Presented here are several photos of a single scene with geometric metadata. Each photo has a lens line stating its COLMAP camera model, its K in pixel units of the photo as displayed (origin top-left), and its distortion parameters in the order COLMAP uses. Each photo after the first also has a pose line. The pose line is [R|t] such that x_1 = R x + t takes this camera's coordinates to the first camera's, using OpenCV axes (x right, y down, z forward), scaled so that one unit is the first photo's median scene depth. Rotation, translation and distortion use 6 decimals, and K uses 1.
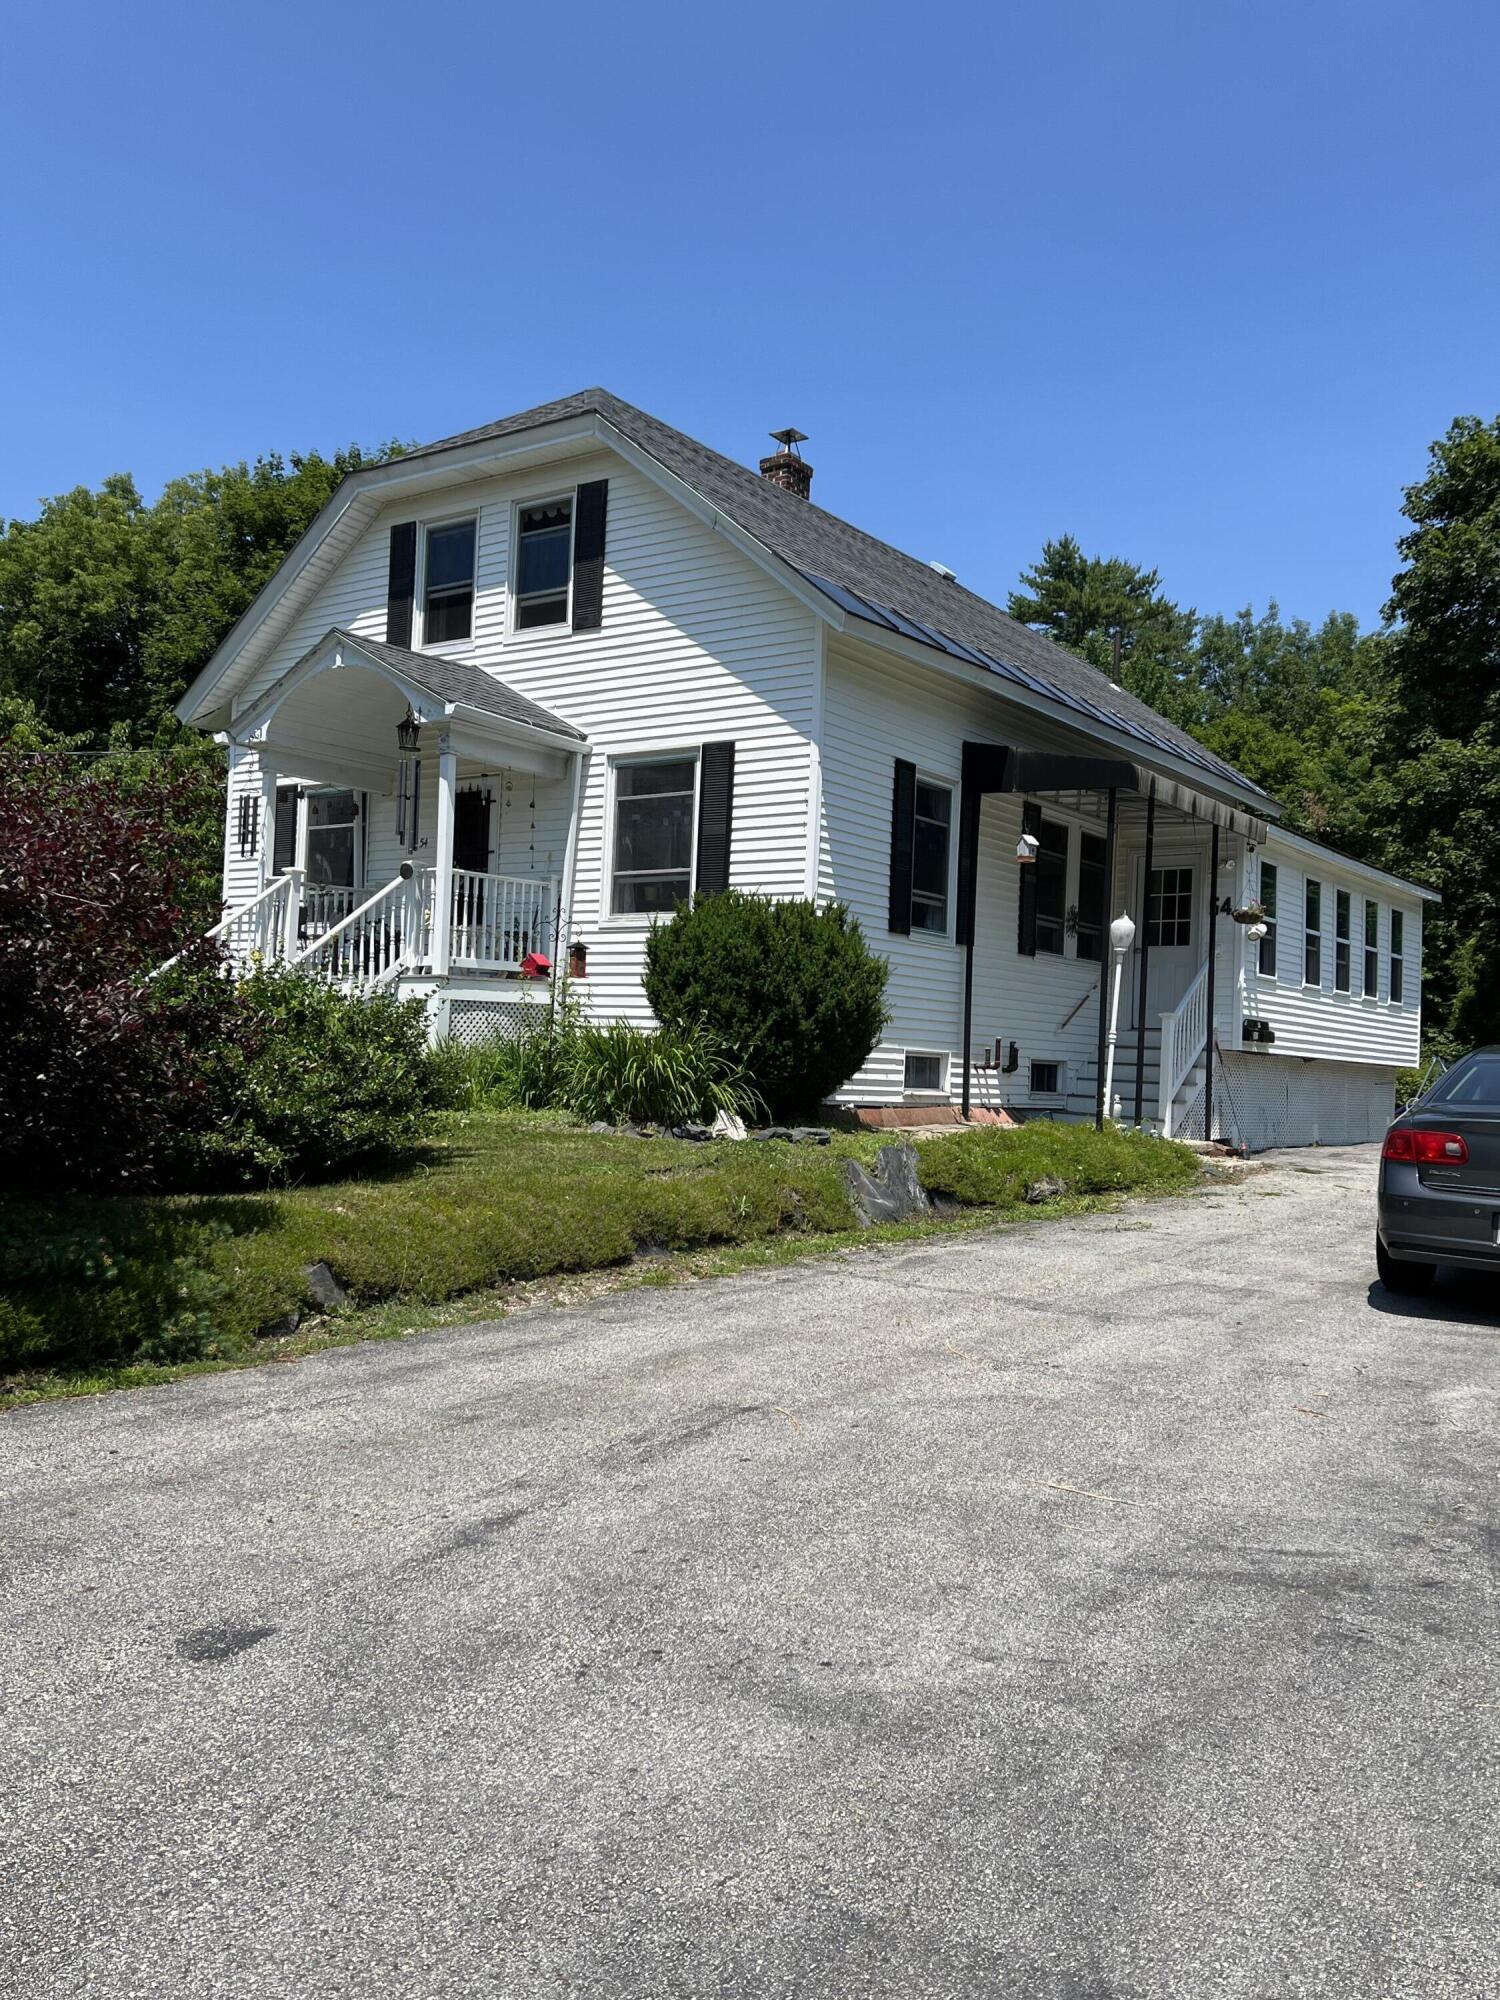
lens RADIAL K [[1687.1, 0, 751.4], [0, 1687.1, 1004.6], [0, 0, 1]] dist [0.005577, 0.000481]
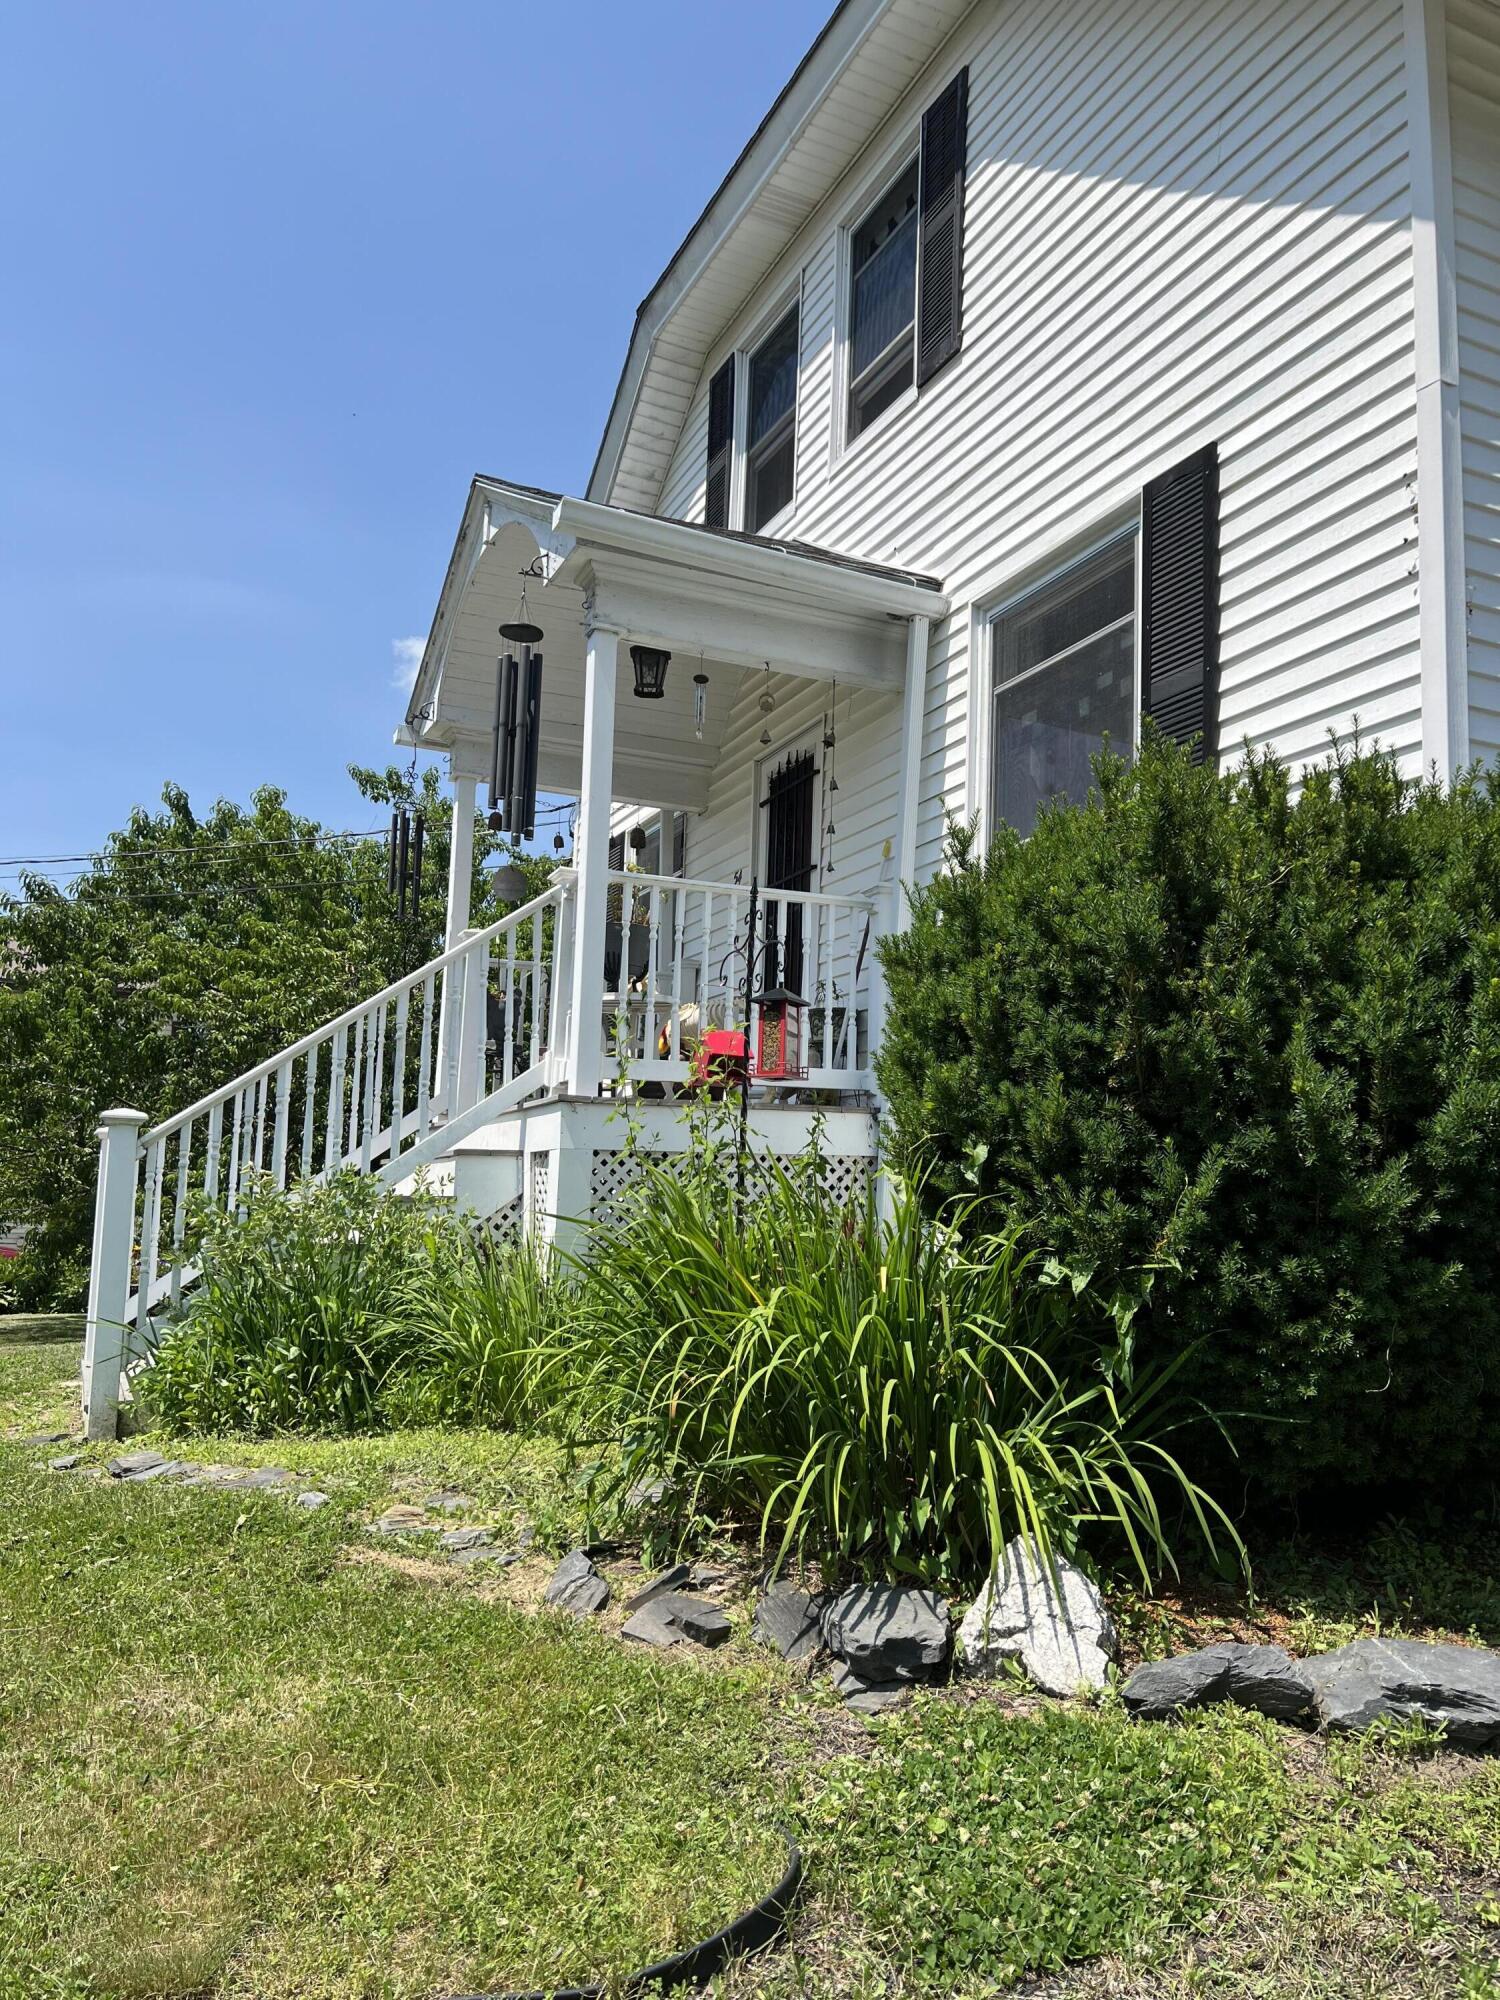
lens RADIAL K [[1523.8, 0, 747.2], [0, 1523.8, 996.7], [0, 0, 1]] dist [0.004928, -0.002768]
pose [[0.863960, -0.086079, -0.496149, 0.054637], [0.019245, 0.990206, -0.138283, 0.010852], [0.503193, 0.109923, 0.857155, 0.629441]]
